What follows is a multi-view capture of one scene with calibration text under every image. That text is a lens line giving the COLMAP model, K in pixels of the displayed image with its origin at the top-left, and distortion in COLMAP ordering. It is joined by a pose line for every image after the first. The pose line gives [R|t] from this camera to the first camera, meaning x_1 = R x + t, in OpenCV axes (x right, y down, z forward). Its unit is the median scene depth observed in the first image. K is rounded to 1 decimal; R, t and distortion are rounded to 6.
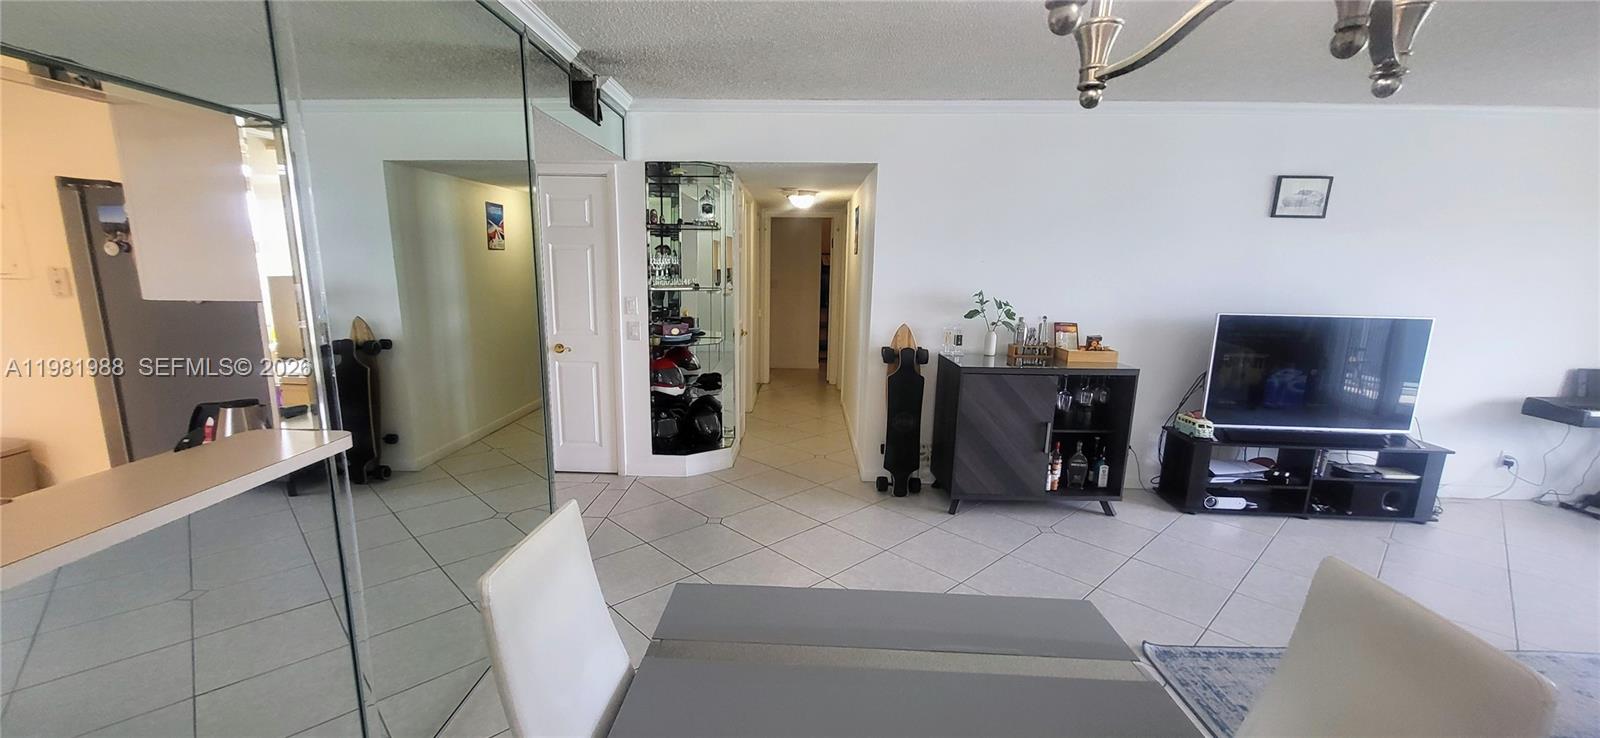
lens RADIAL K [[634.1, 0, 784.6], [0, 634.1, 387.1], [0, 0, 1]] dist [-0.001341, -0.000586]
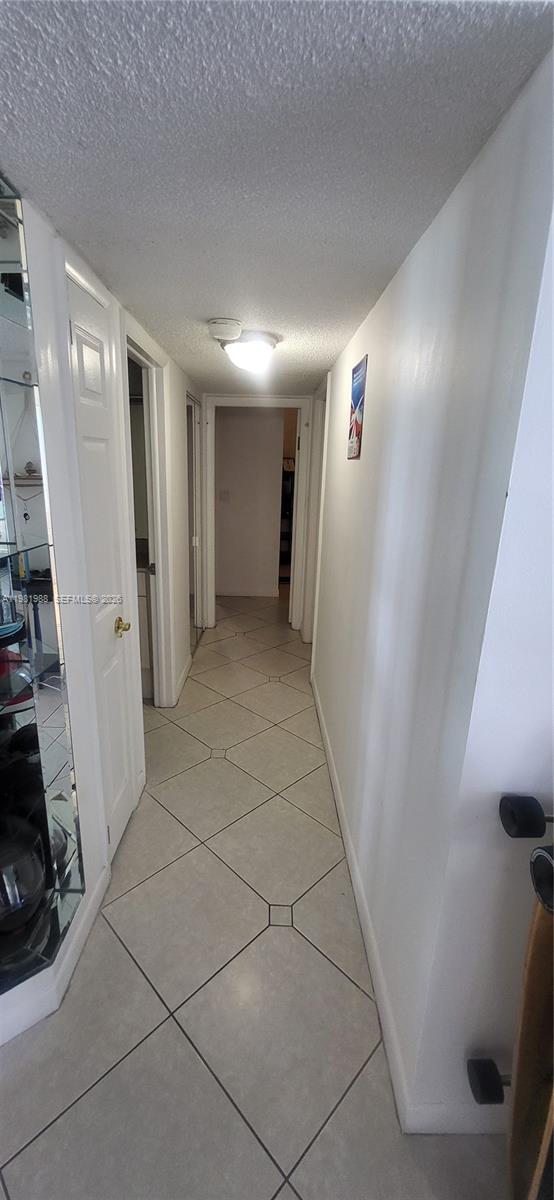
lens RADIAL K [[475.6, 0, 271.7], [0, 475.6, 586.8], [0, 0, 1]] dist [-0.001341, -0.000586]
pose [[0.999255, 0.003798, 0.038412, 0.022067], [-0.006102, 0.998177, 0.060048, -0.090918], [-0.038114, -0.060237, 0.997456, 0.428732]]
